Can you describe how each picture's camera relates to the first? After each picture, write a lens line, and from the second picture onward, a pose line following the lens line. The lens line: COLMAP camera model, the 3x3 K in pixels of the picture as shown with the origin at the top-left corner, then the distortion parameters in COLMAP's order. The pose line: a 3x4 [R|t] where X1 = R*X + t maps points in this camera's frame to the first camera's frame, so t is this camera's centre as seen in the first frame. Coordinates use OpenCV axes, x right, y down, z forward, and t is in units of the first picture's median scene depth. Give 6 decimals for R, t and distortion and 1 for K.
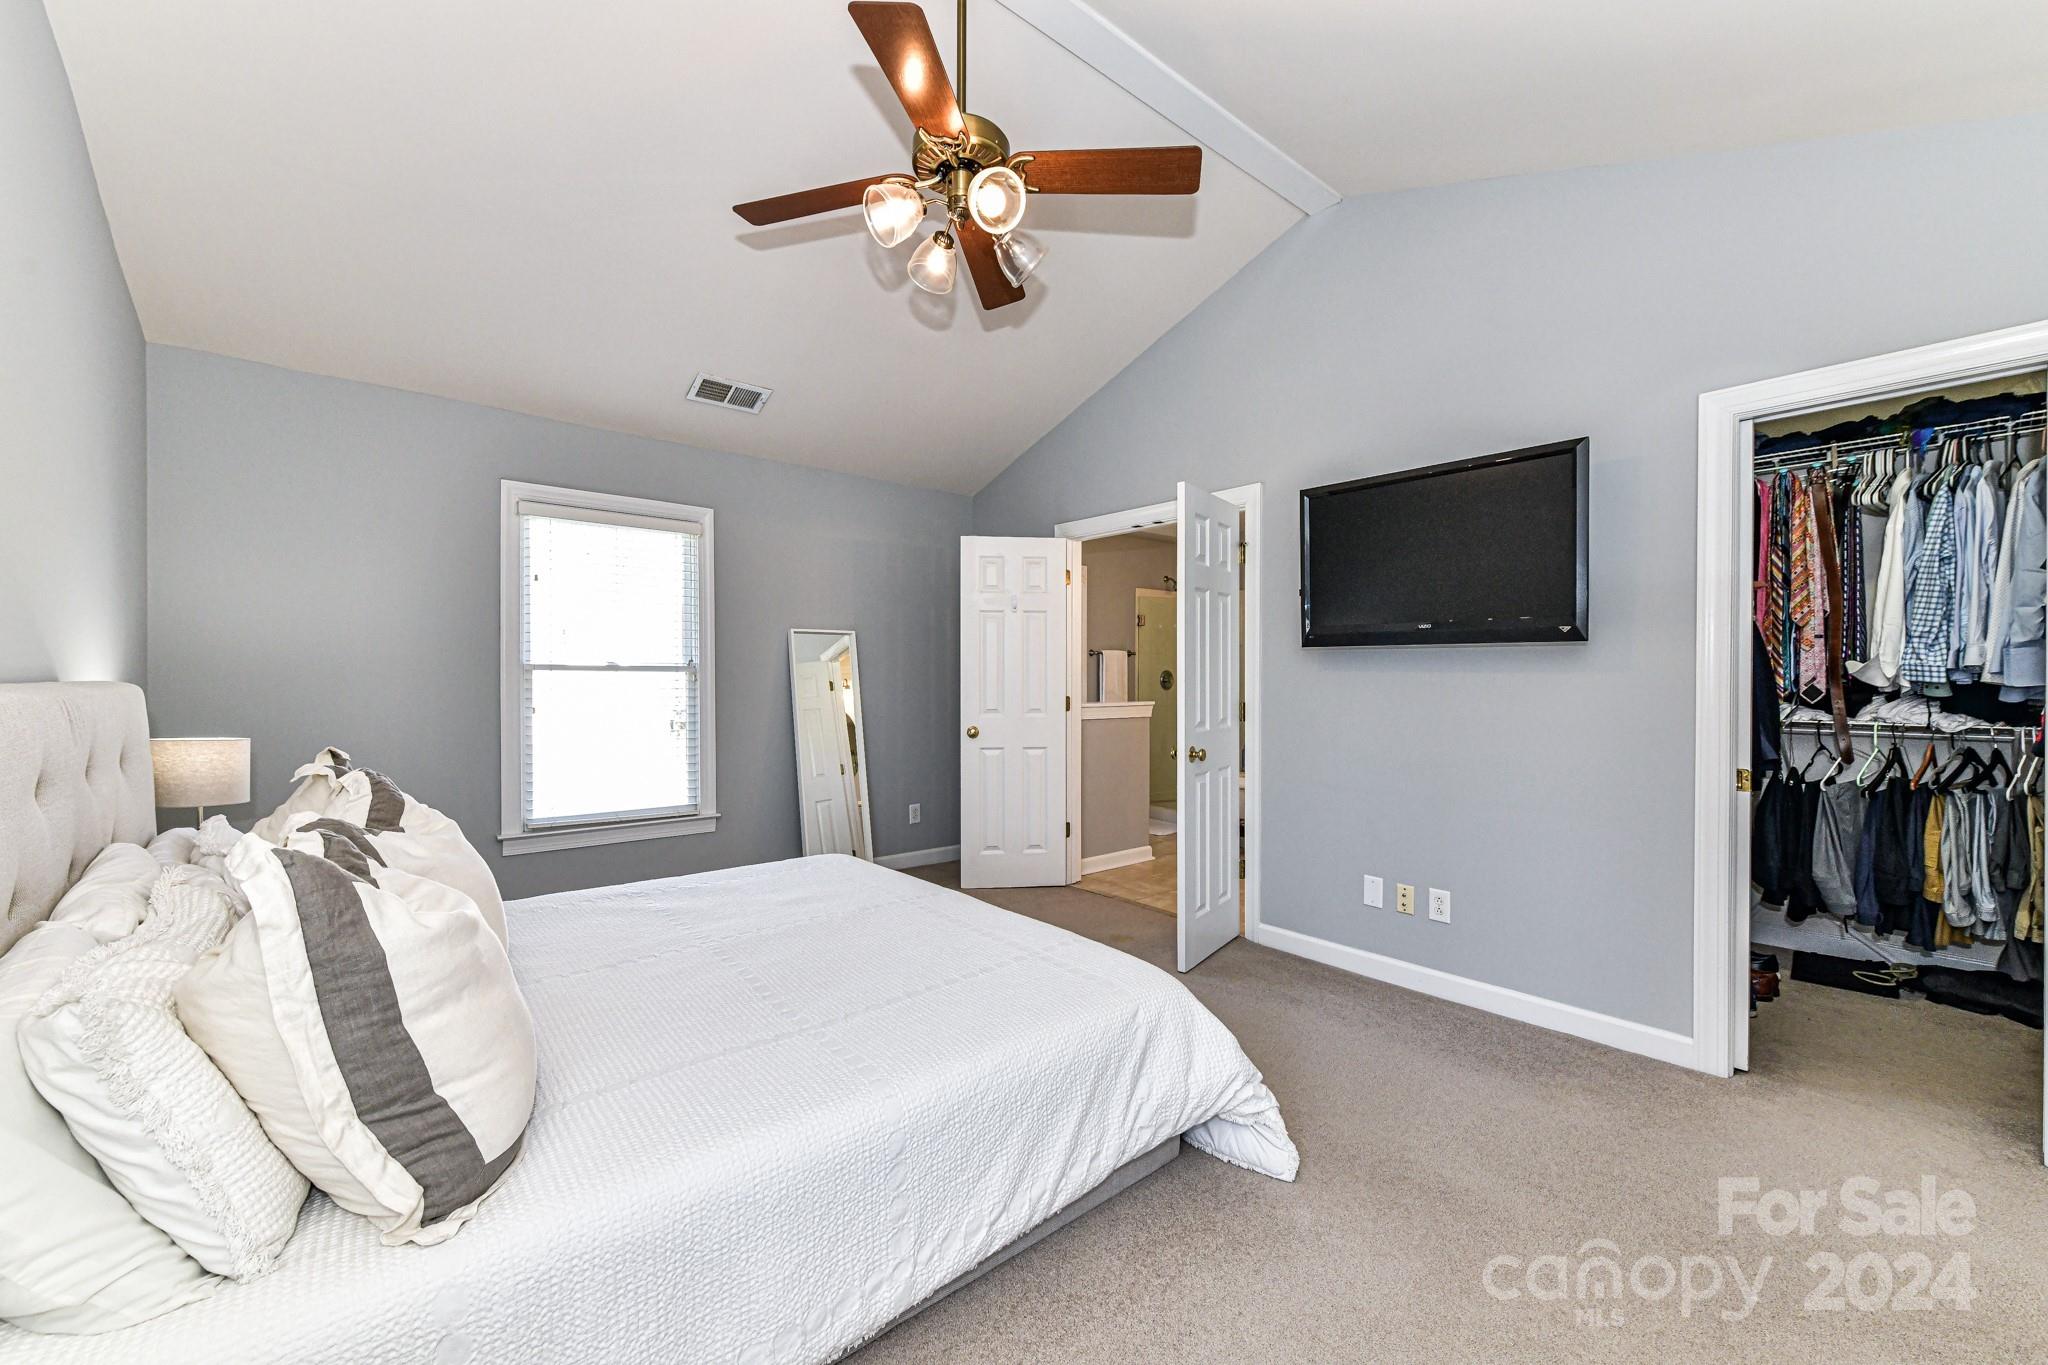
lens RADIAL K [[805.3, 0, 1030.9], [0, 805.3, 681.8], [0, 0, 1]] dist [0.000536, -0.001810]
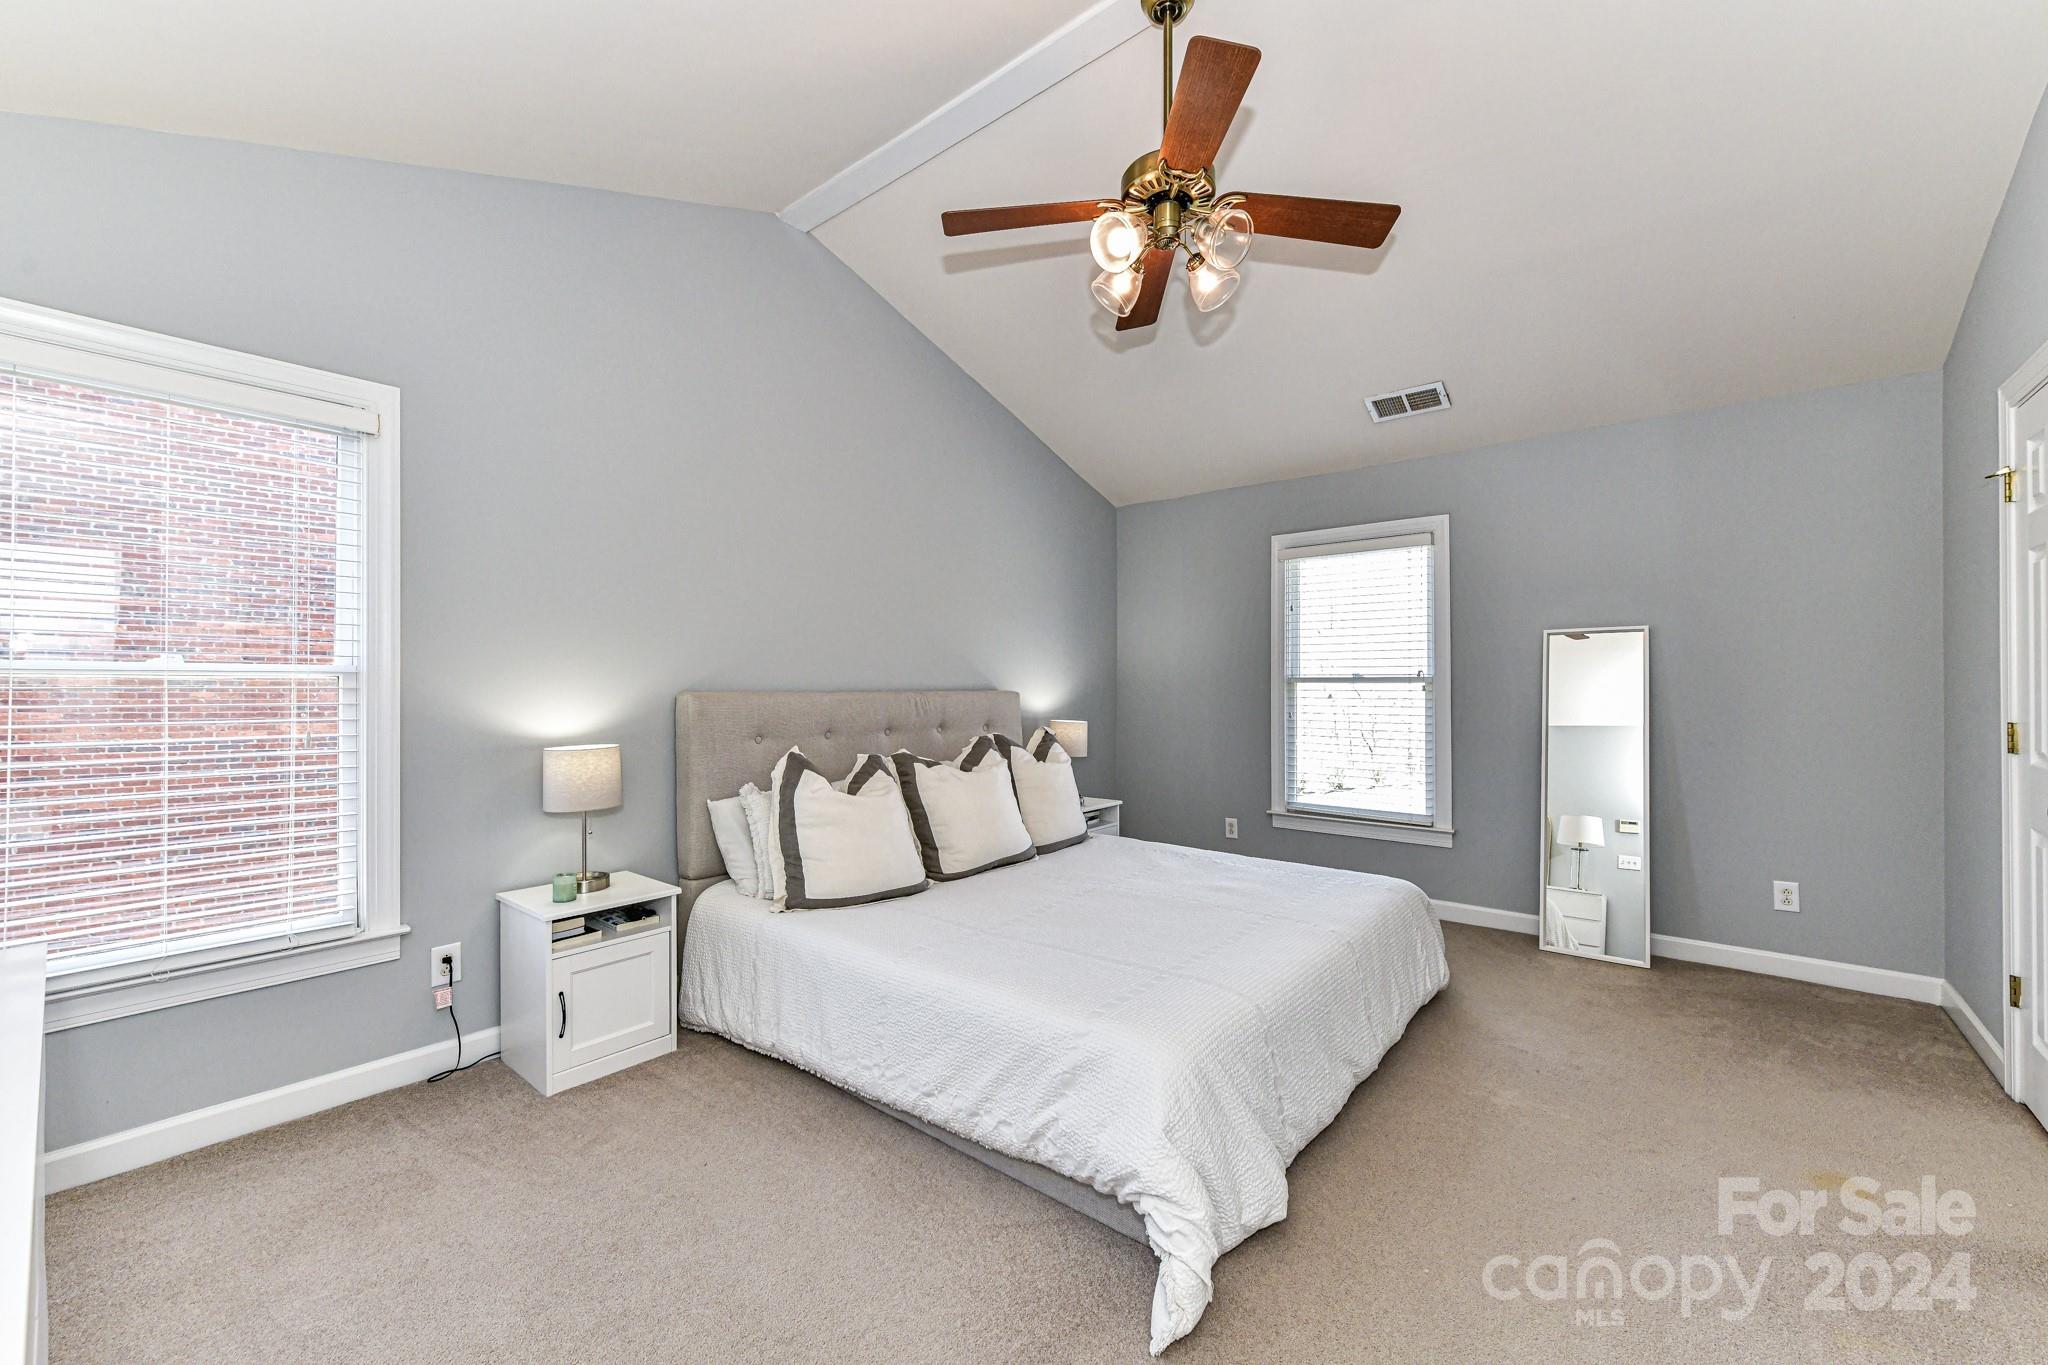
lens RADIAL K [[805.3, 0, 1029.7], [0, 805.3, 682.8], [0, 0, 1]] dist [0.000536, -0.001810]
pose [[0.174884, -0.007307, -0.984562, 0.533912], [-0.005679, 0.999948, -0.008430, -0.001003], [0.984573, 0.007066, 0.174833, 0.380894]]
